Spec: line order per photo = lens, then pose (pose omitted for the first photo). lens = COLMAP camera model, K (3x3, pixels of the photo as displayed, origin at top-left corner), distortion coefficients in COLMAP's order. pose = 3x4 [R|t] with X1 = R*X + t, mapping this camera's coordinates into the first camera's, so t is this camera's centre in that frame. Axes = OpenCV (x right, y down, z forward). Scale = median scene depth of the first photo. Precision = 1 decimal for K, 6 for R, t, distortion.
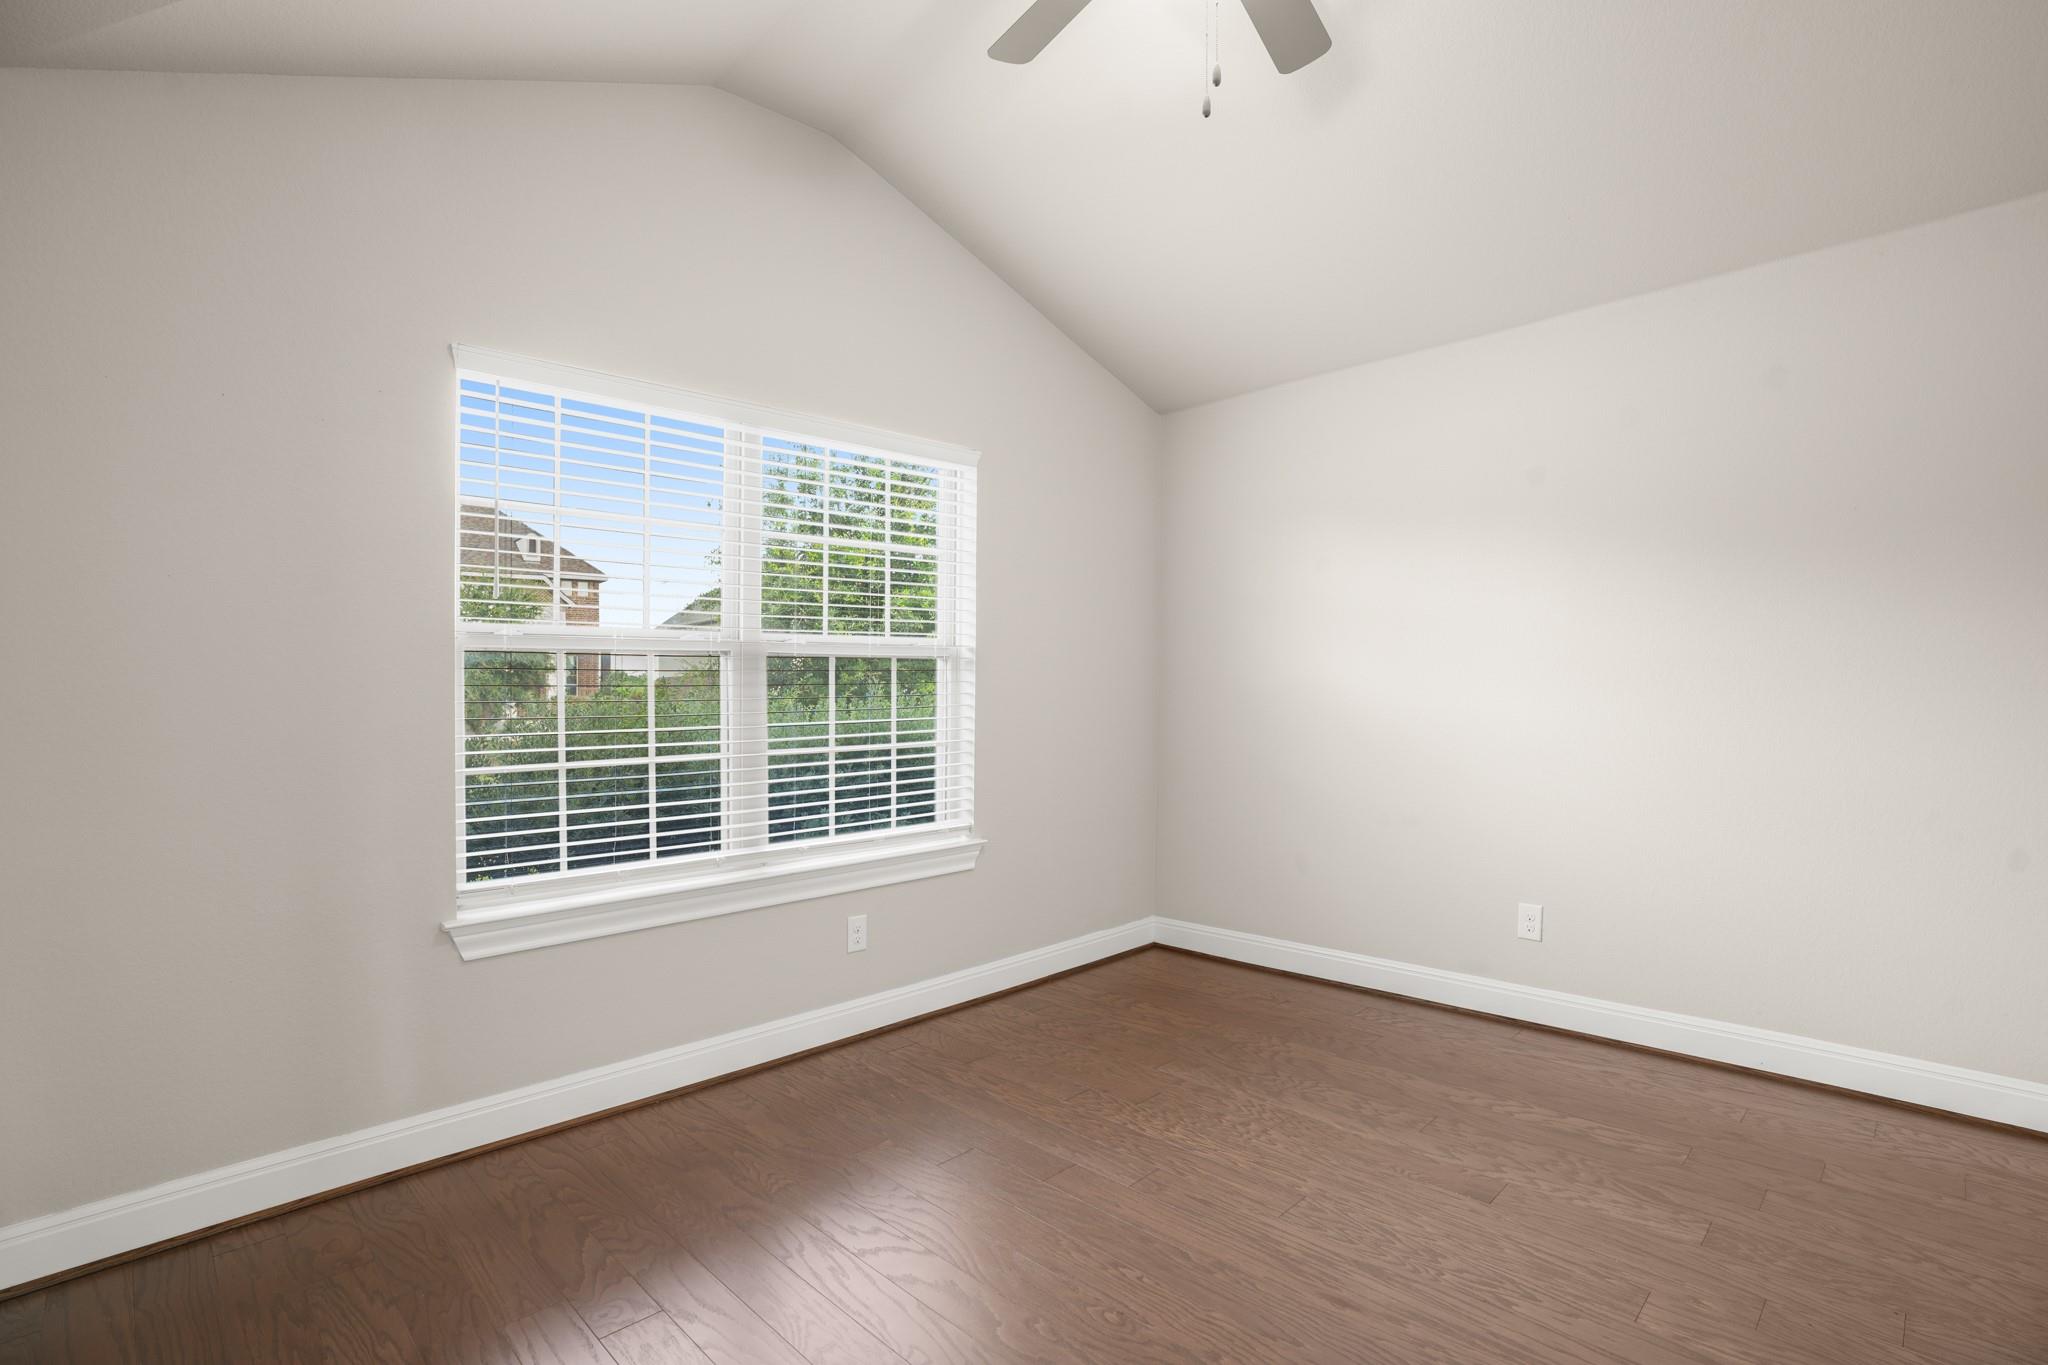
lens RADIAL K [[966.0, 0, 1024.6], [0, 966.0, 772.3], [0, 0, 1]] dist [-0.000985, -0.000113]
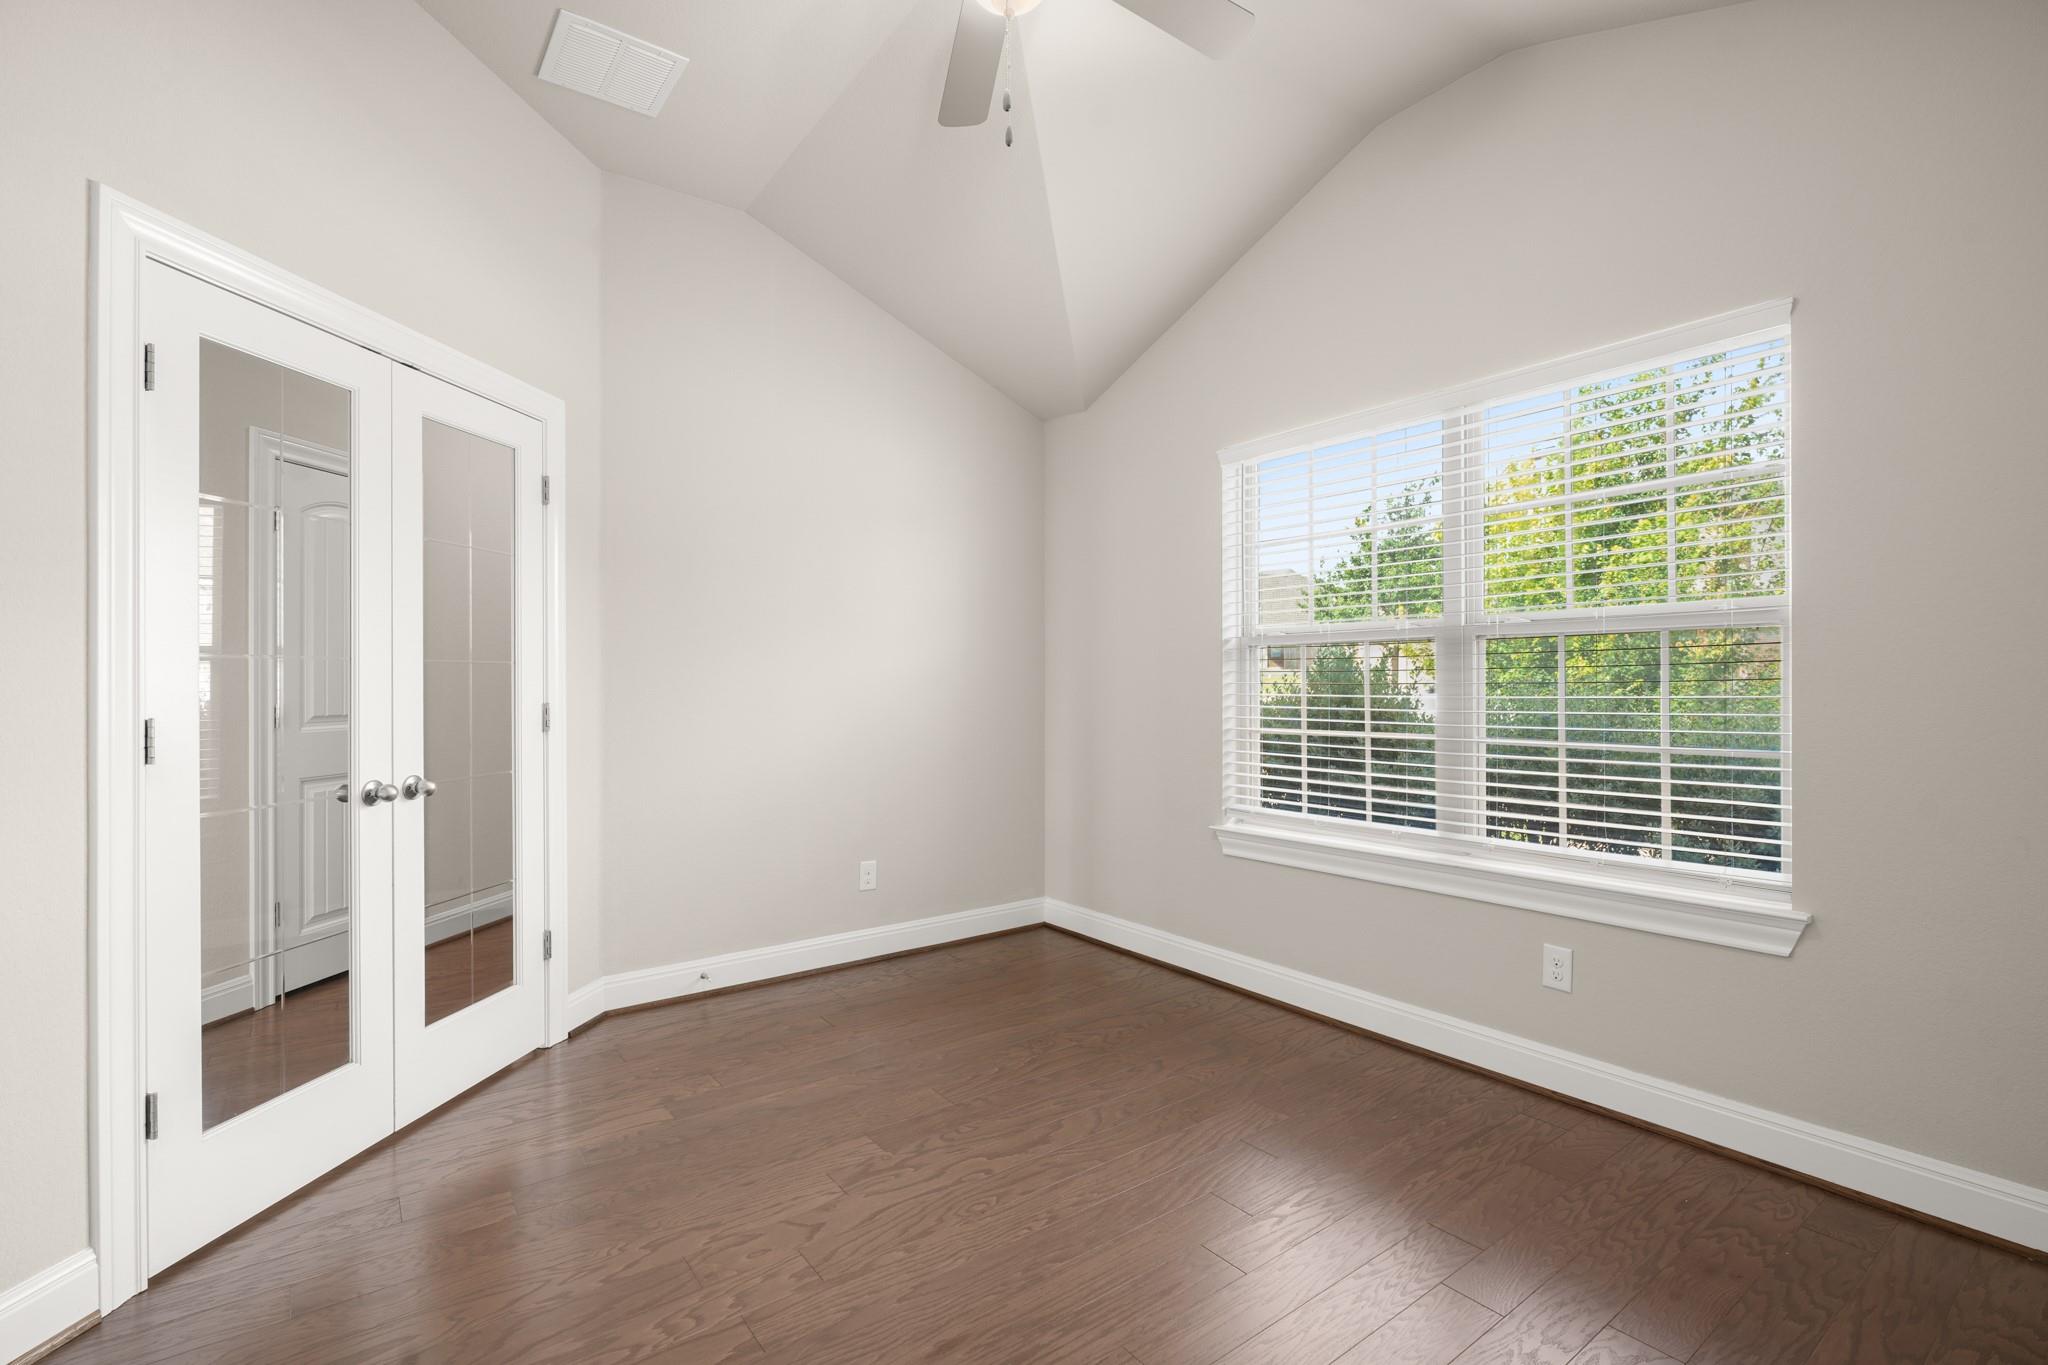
lens RADIAL K [[928.8, 0, 1041.9], [0, 928.8, 688.3], [0, 0, 1]] dist [-0.001155, -0.000403]
pose [[-0.102575, 0.020335, -0.994517, 0.729643], [-0.074947, 0.996791, 0.028112, -0.067751], [0.991898, 0.077420, -0.100722, 0.693560]]
